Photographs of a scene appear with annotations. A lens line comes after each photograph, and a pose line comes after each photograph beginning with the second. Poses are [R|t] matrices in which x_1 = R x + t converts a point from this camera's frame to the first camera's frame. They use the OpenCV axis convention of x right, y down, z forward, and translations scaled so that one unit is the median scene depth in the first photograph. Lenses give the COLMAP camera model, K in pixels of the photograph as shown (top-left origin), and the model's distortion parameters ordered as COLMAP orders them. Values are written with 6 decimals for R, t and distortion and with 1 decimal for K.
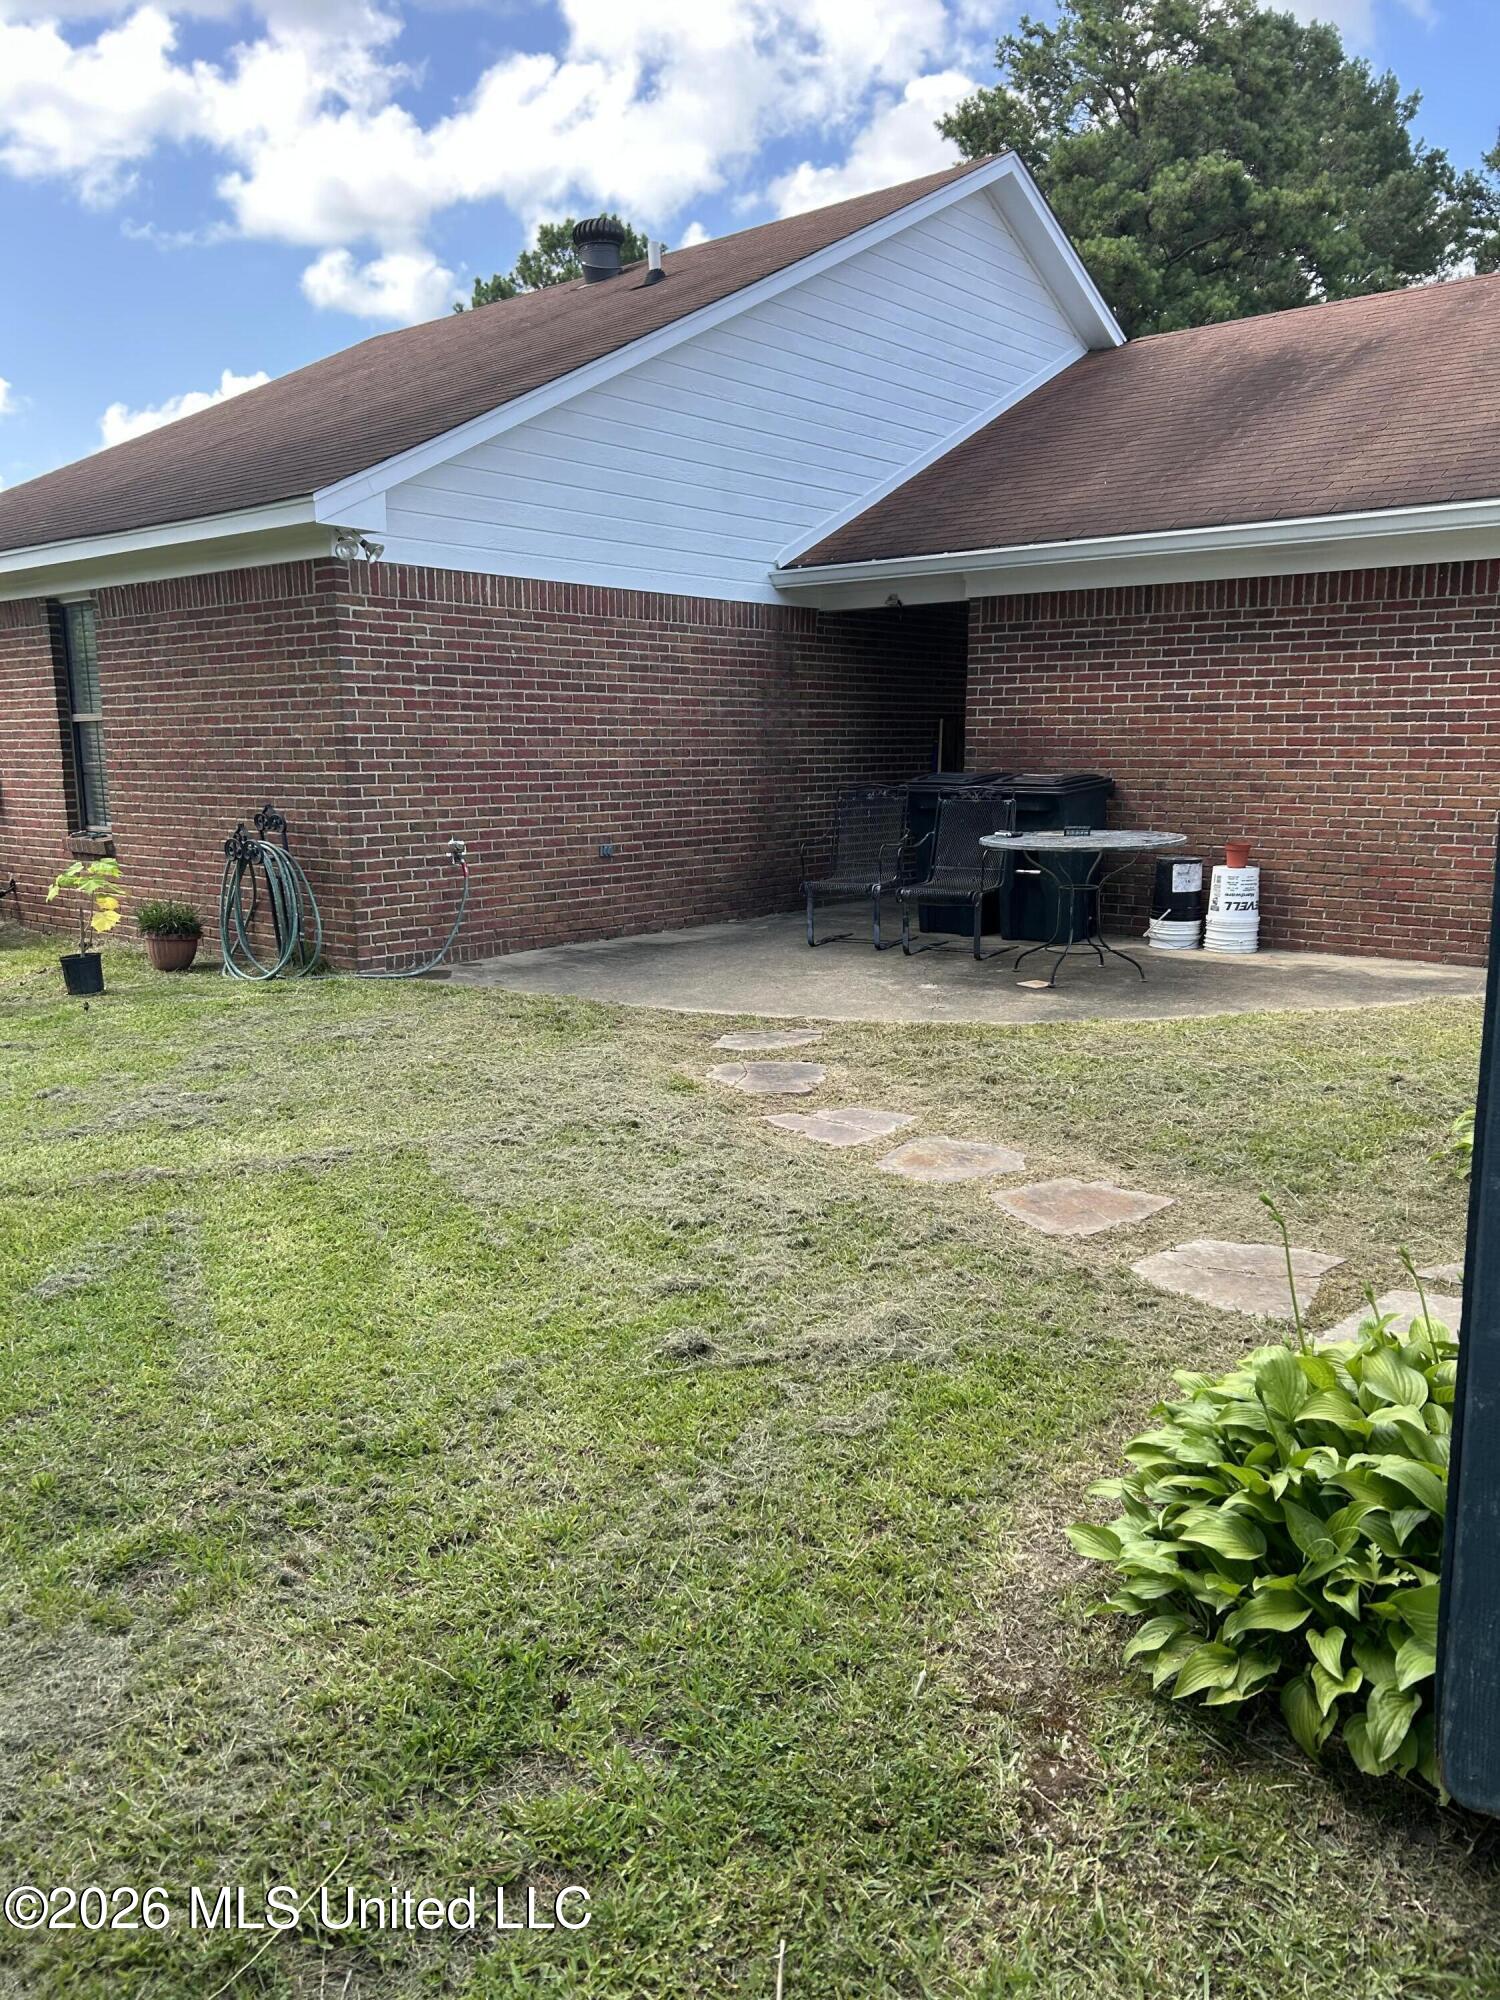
lens RADIAL K [[1498.6, 0, 756.5], [0, 1498.6, 1005.5], [0, 0, 1]] dist [0.005299, -0.001609]
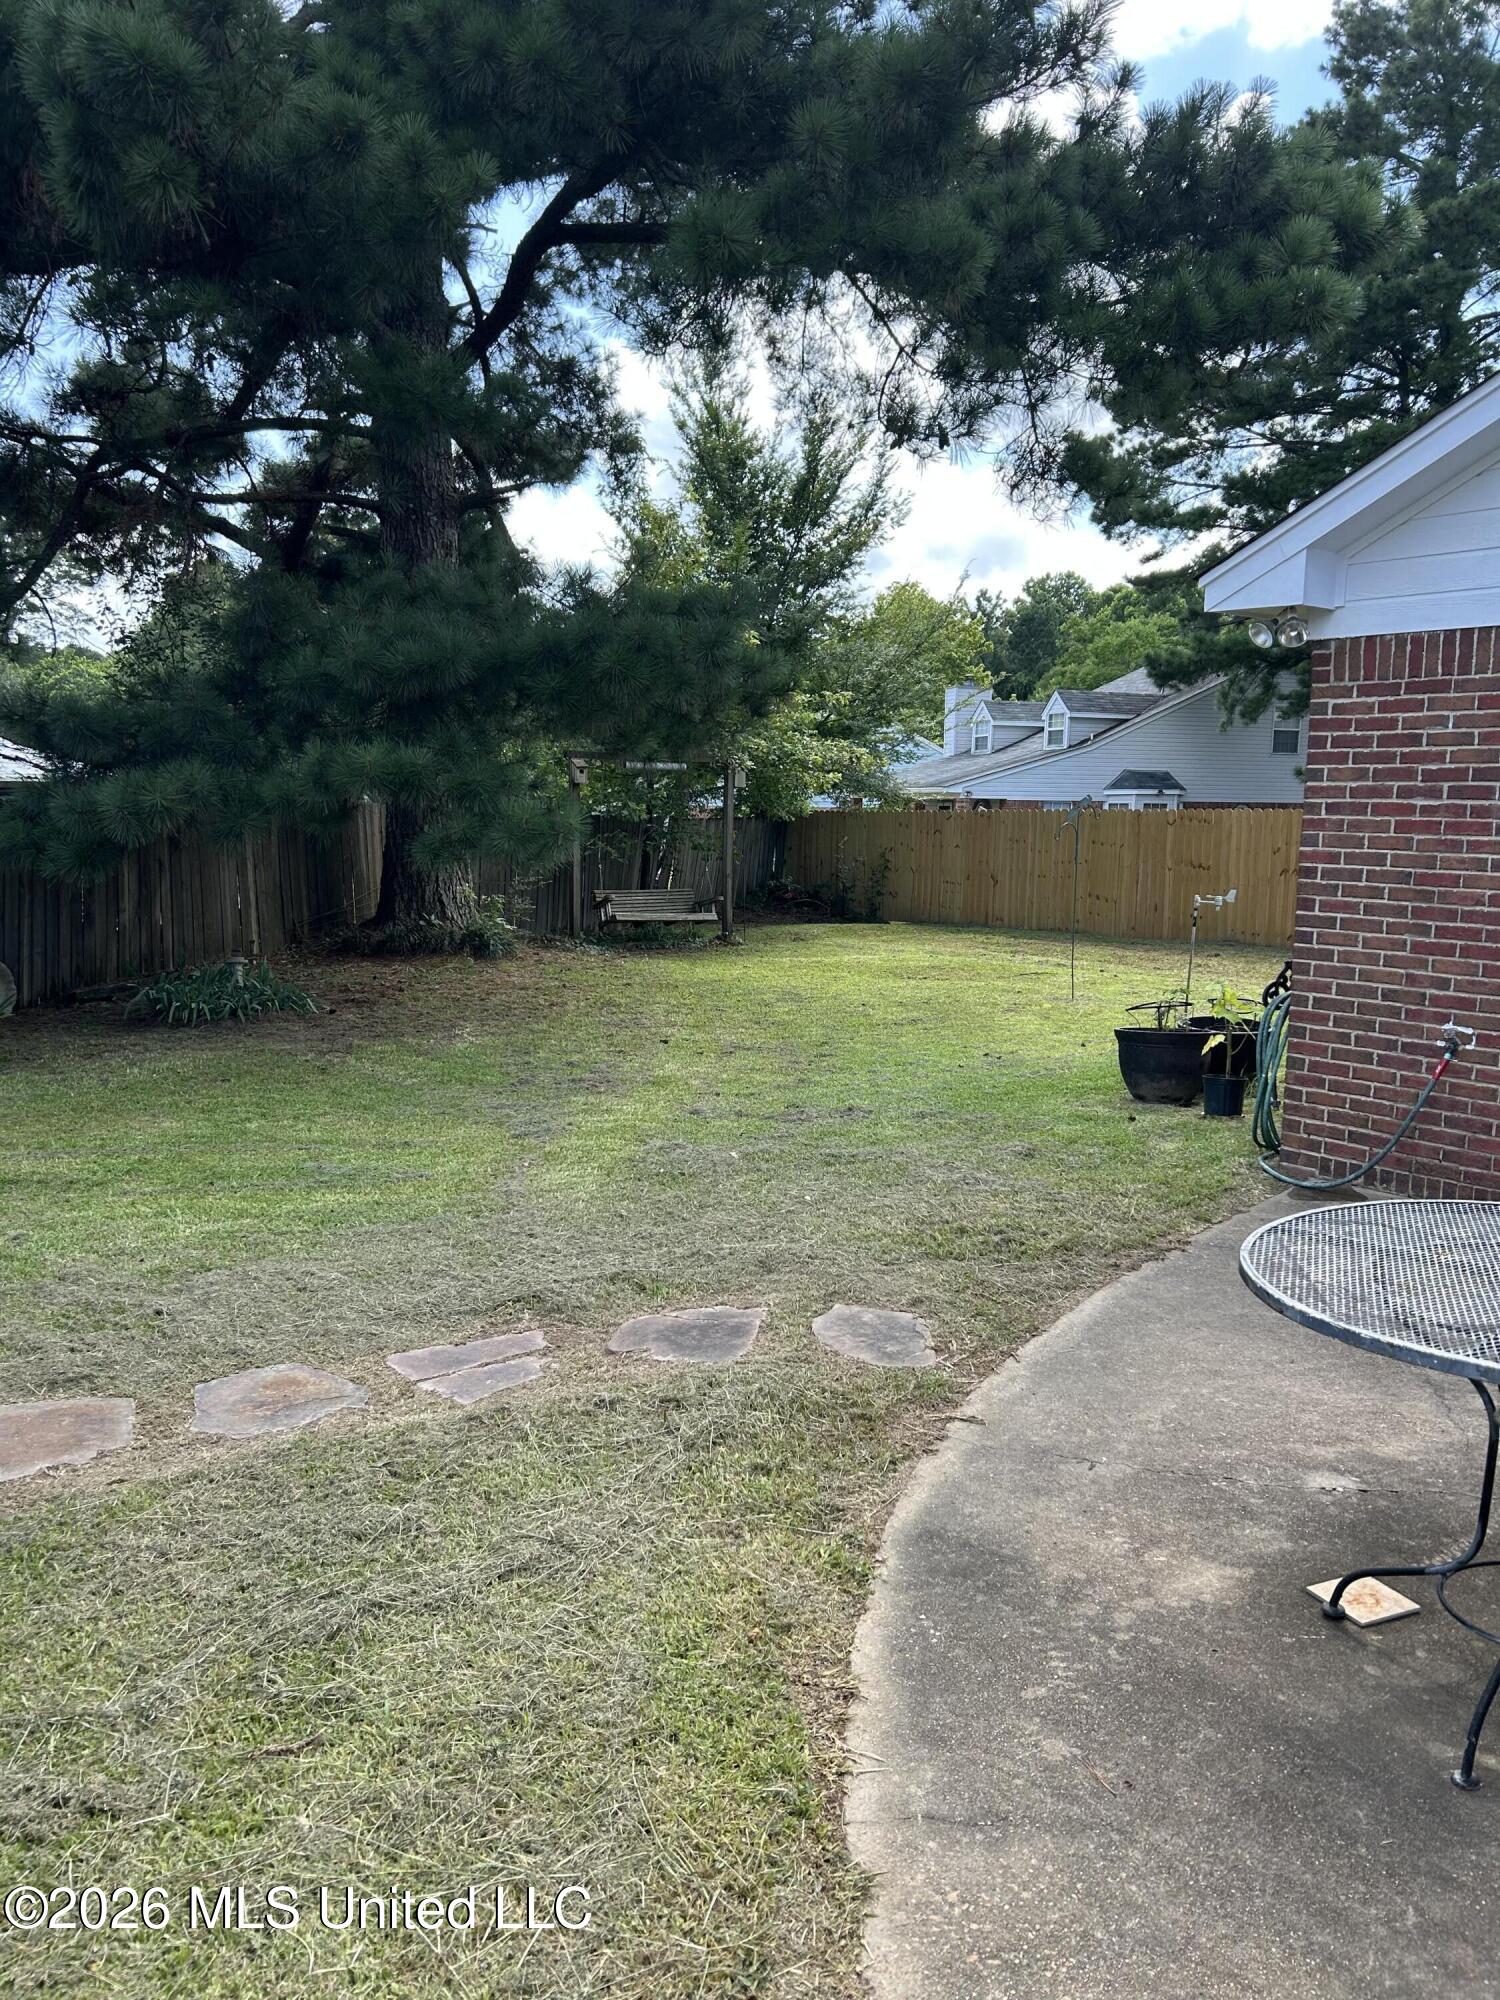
lens RADIAL K [[1498.6, 0, 757.0], [0, 1498.6, 994.6], [0, 0, 1]] dist [0.005299, -0.001609]
pose [[-0.191367, 0.129979, -0.972874, 0.555180], [-0.175865, 0.970612, 0.164269, -0.193863], [0.965635, 0.202530, -0.162884, 0.870917]]
